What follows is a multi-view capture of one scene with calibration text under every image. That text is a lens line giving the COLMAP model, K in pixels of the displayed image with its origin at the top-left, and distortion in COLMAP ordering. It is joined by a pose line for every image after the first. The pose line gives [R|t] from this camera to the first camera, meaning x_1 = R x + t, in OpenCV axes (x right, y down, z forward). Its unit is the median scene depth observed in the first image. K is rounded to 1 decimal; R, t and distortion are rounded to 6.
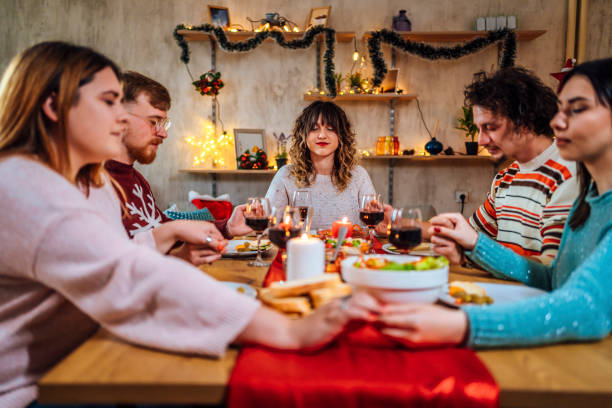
lens RADIAL K [[587.0, 0, 297.4], [0, 587.0, 203.4], [0, 0, 1]] dist [0.077669, -0.005247]
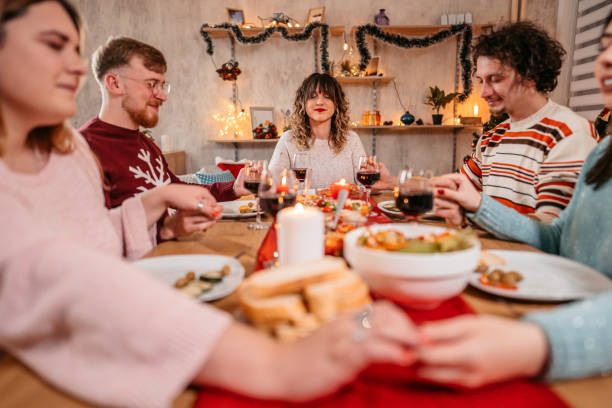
lens RADIAL K [[391.0, 0, 304.5], [0, 391.0, 193.1], [0, 0, 1]] dist [-0.002318, -0.000427]
pose [[0.999829, -0.018500, -0.000731, 0.006732], [0.018505, 0.997254, 0.071714, -0.000188], [-0.000598, -0.071716, 0.997425, 0.152838]]
